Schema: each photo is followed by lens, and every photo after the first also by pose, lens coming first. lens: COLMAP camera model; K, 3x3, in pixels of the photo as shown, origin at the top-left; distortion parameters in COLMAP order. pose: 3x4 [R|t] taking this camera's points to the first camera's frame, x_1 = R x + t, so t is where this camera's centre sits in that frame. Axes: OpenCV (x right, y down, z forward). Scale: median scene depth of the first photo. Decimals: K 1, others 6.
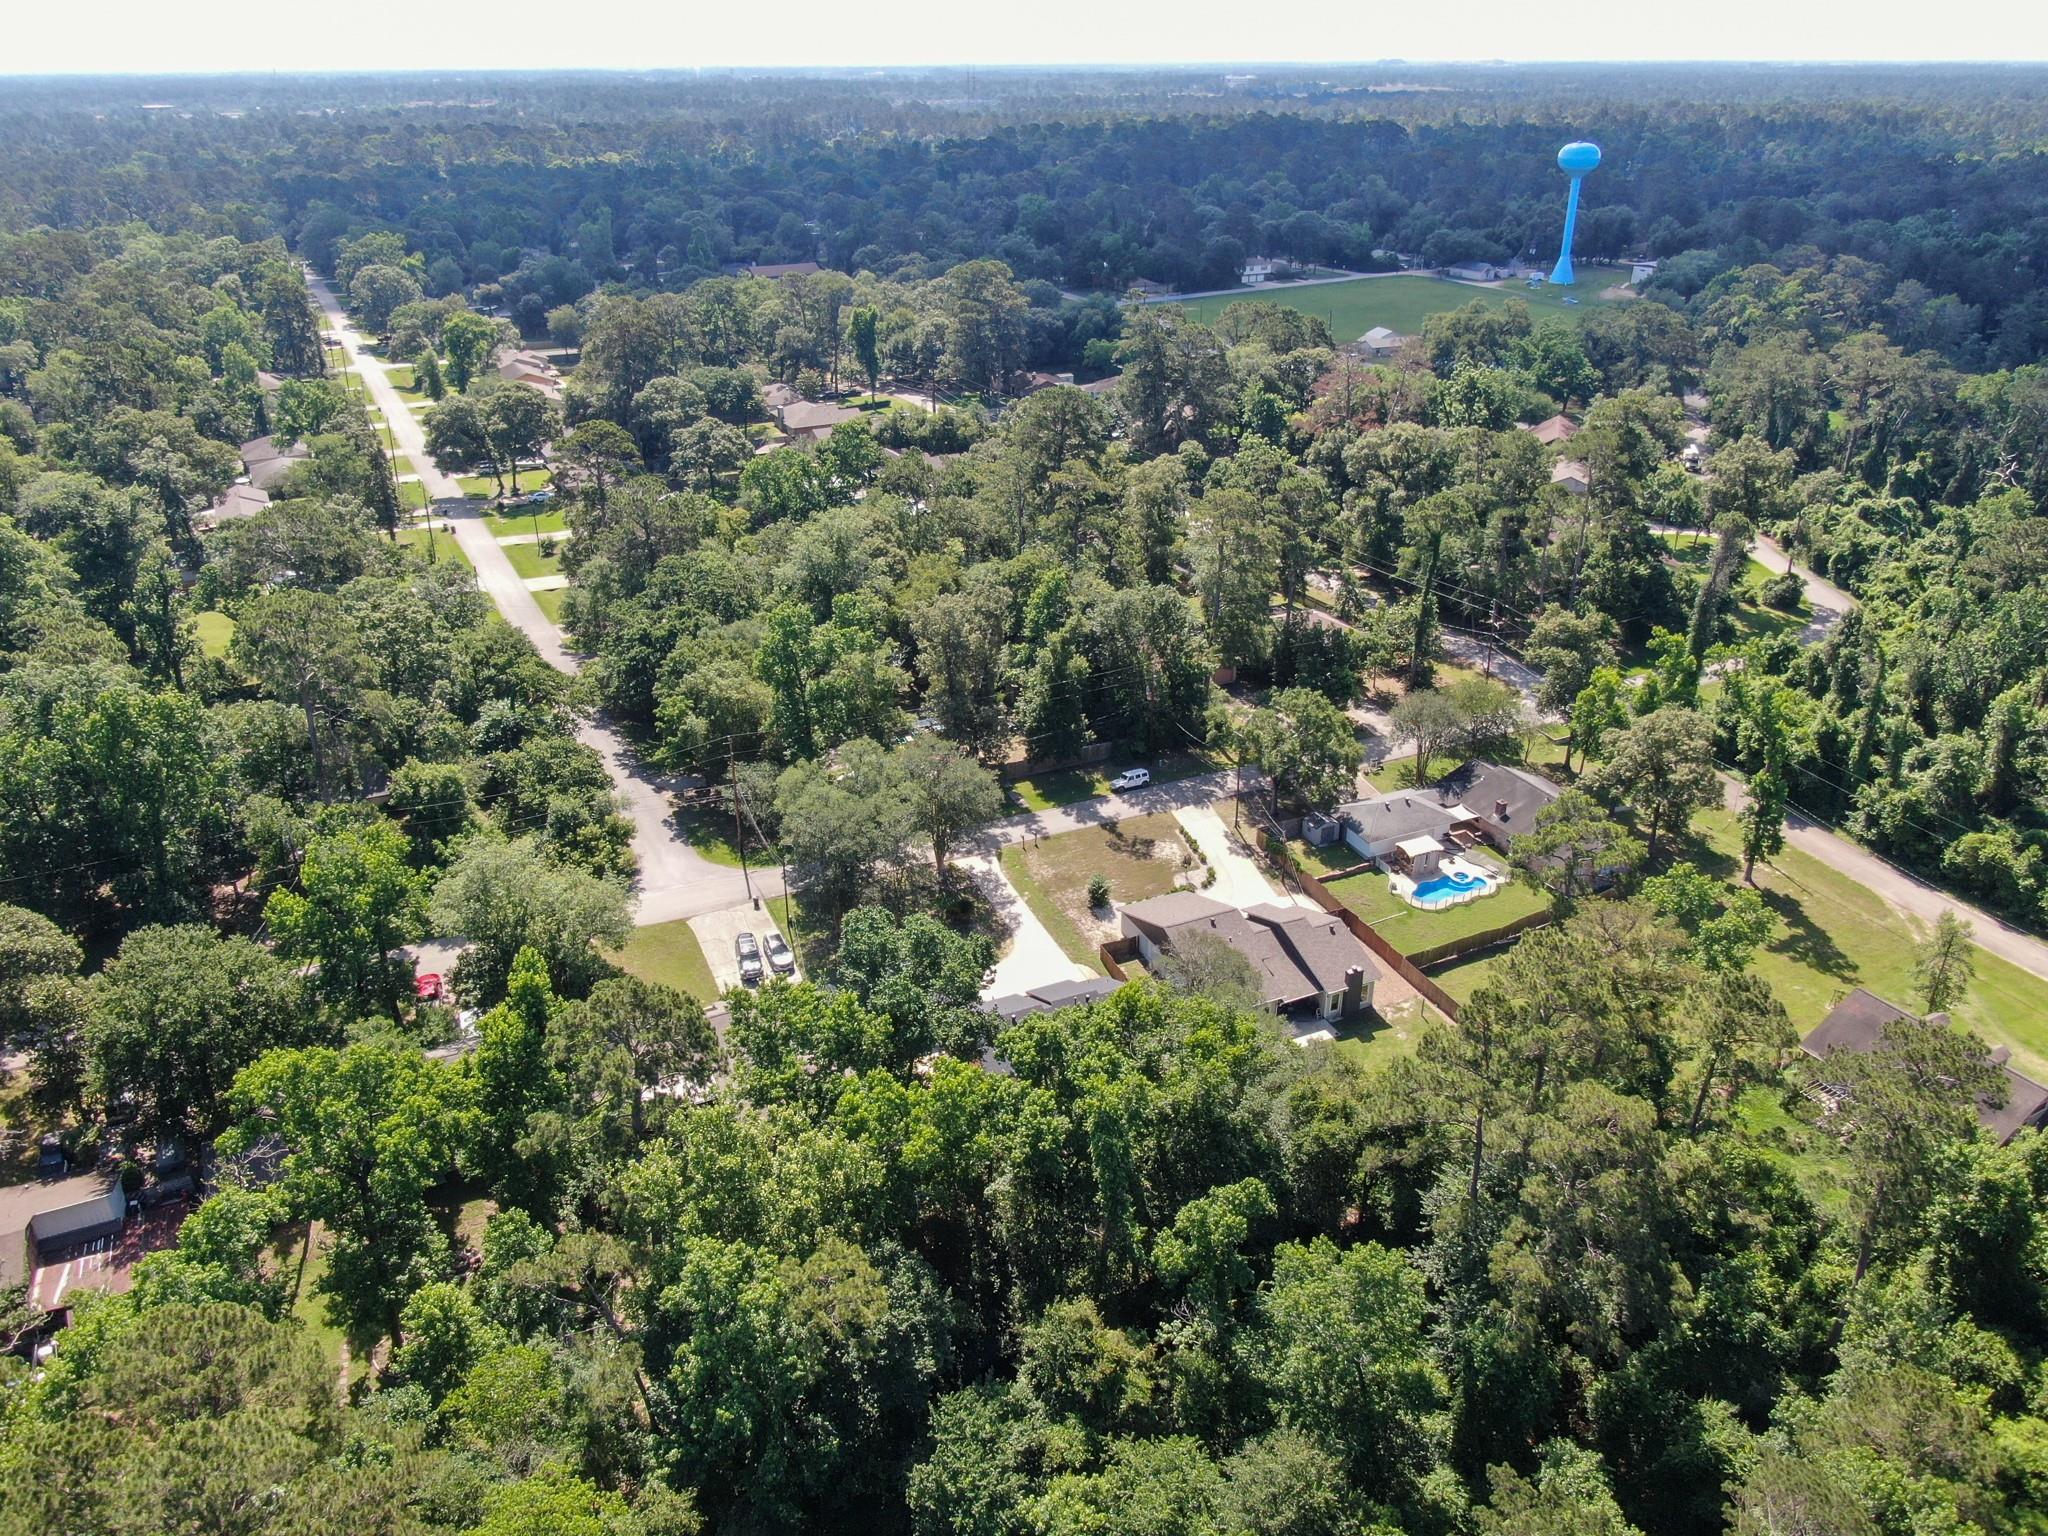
lens RADIAL K [[1463.5, 0, 1024.0], [0, 1463.5, 768.0], [0, 0, 1]] dist [-0.007784, -0.005186]
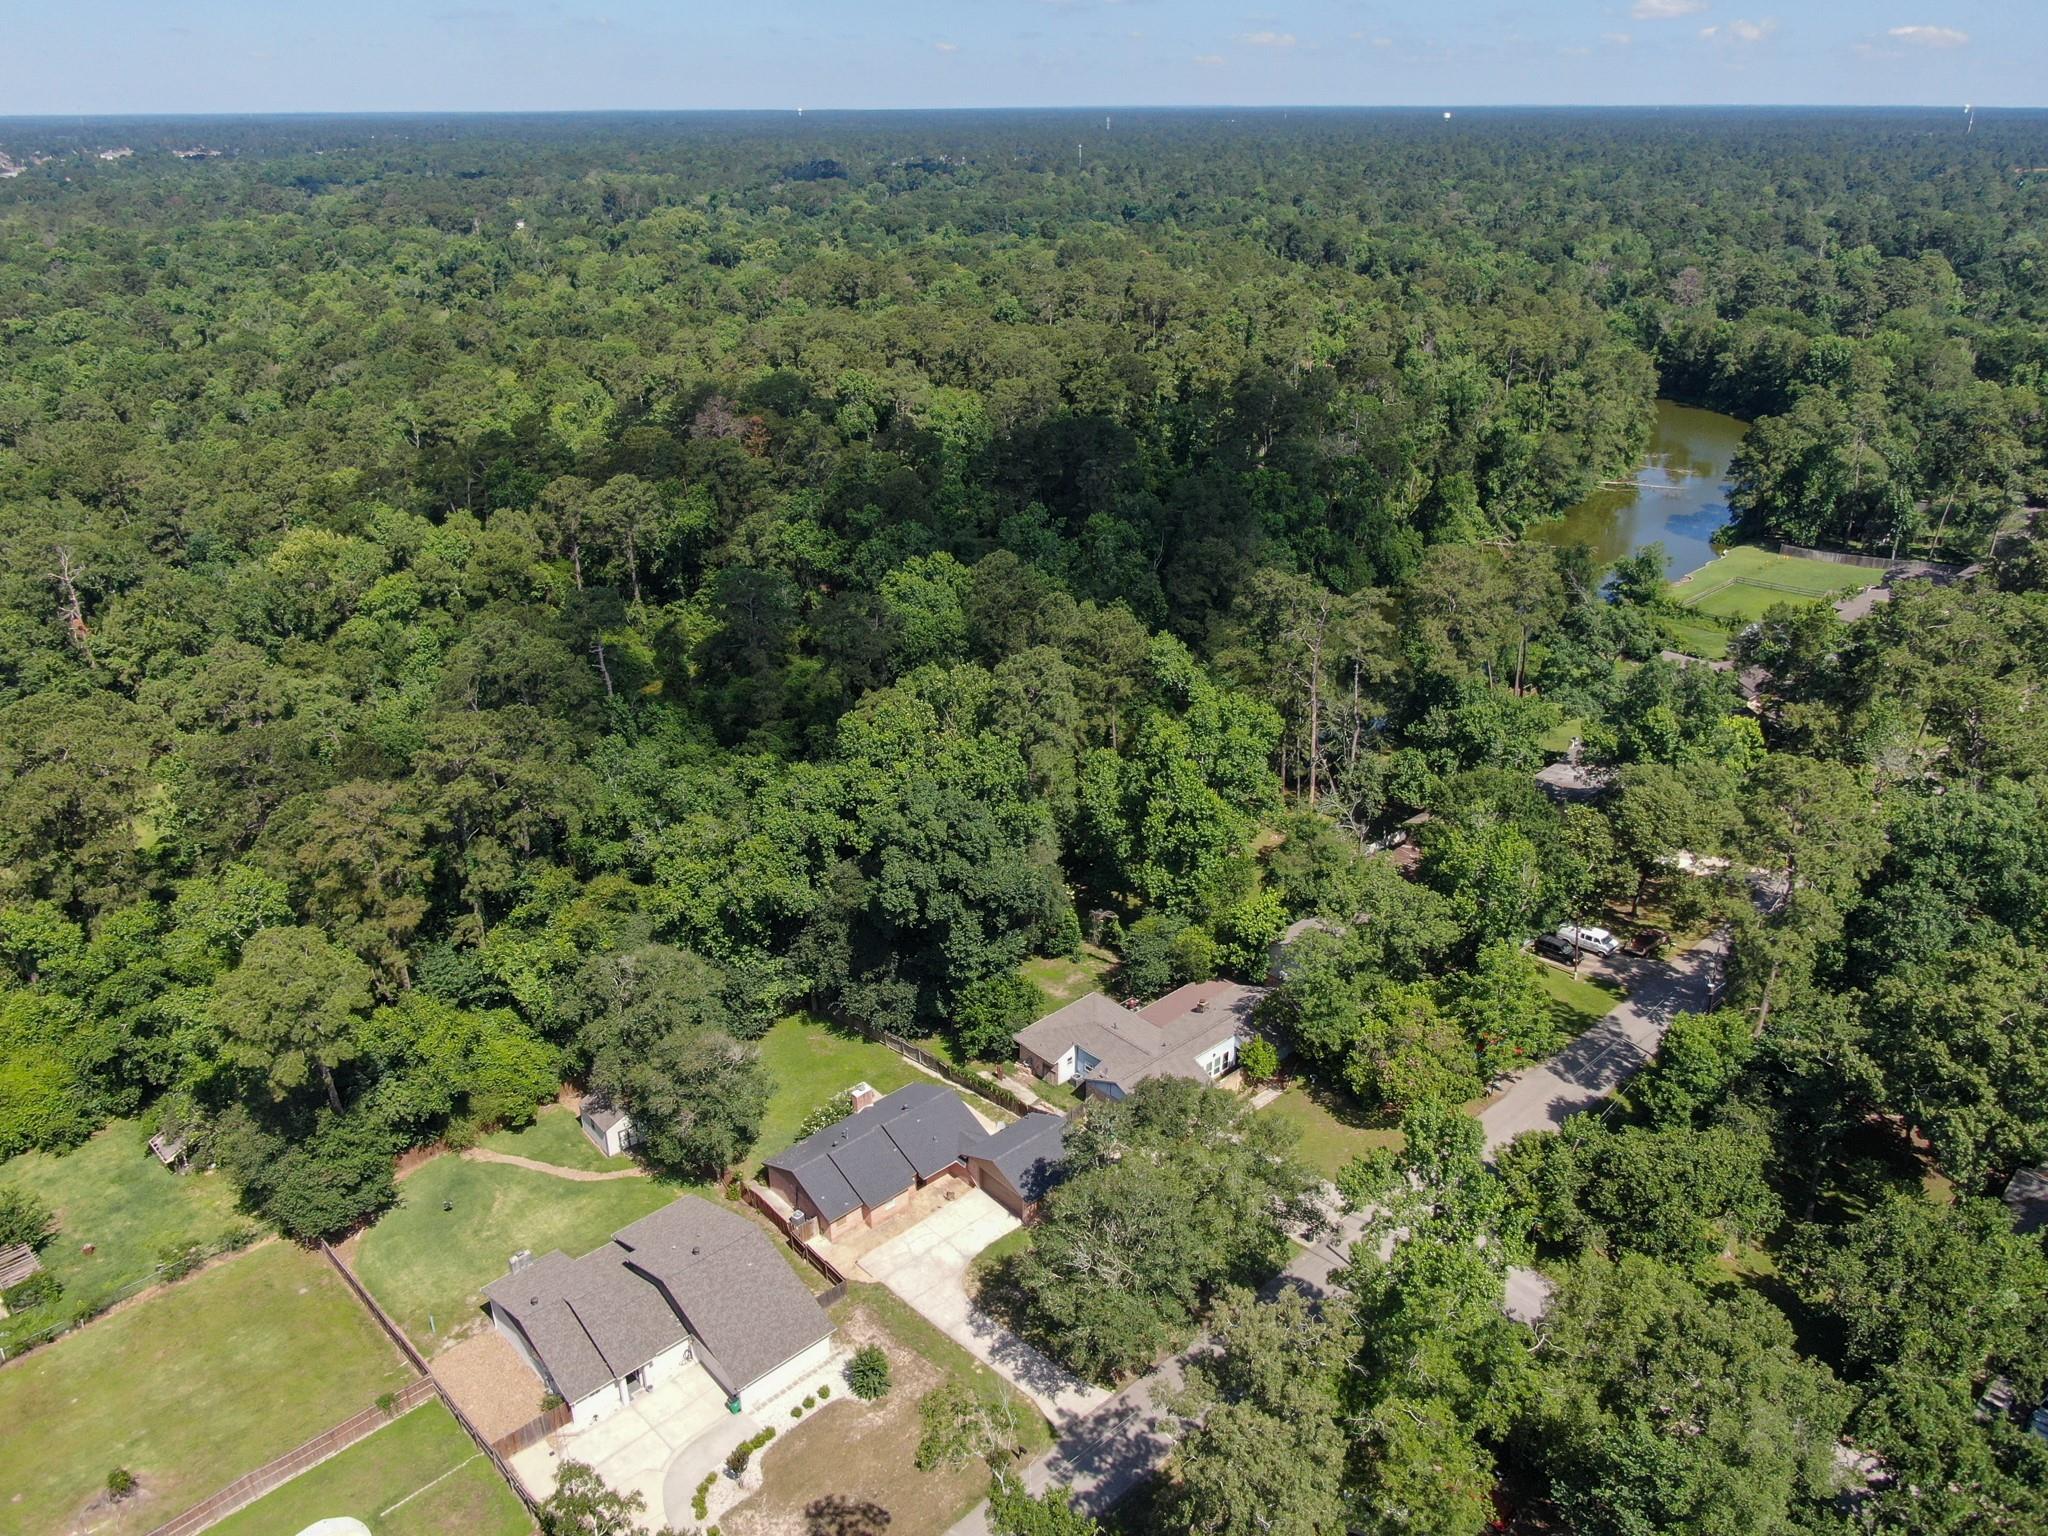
lens RADIAL K [[1463.5, 0, 1024.0], [0, 1463.5, 768.0], [0, 0, 1]] dist [-0.007784, -0.005186]
pose [[-0.951450, 0.134211, -0.277003, 0.122930], [-0.126379, 0.650247, 0.749138, -0.561369], [0.280662, 0.747774, -0.601716, 1.130583]]
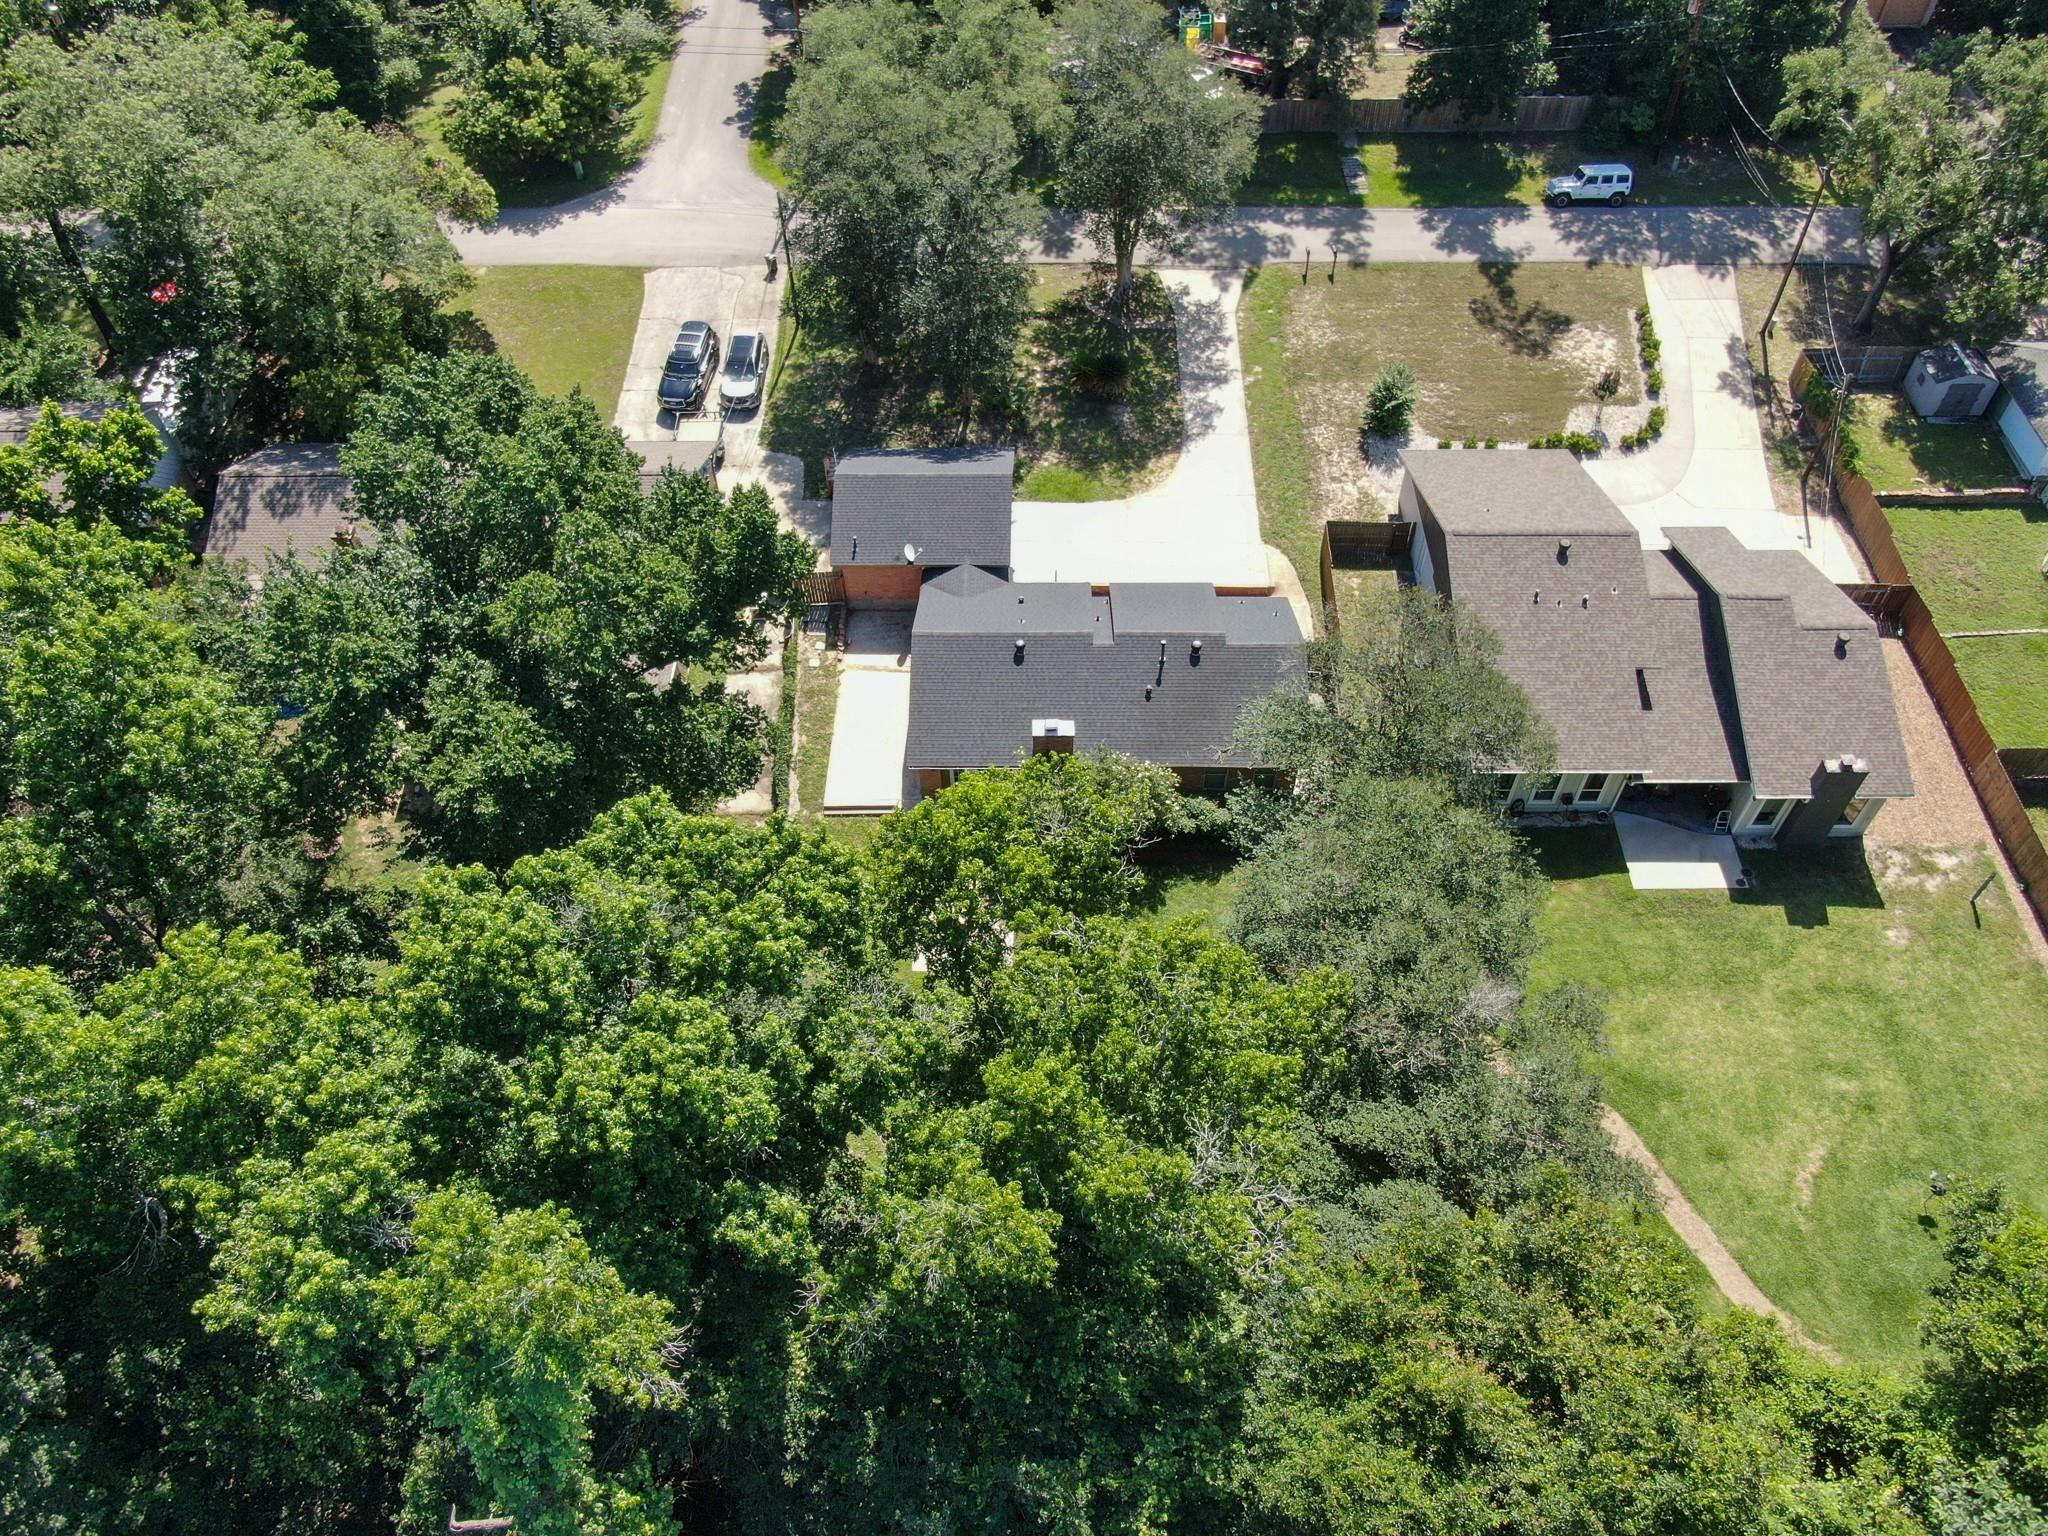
lens RADIAL K [[1463.5, 0, 1024.0], [0, 1463.5, 768.0], [0, 0, 1]] dist [-0.007784, -0.005186]
pose [[0.903007, 0.325371, -0.280556, 0.109070], [-0.178857, 0.878451, 0.443096, -0.002815], [0.390625, -0.349939, 0.851442, 0.459912]]
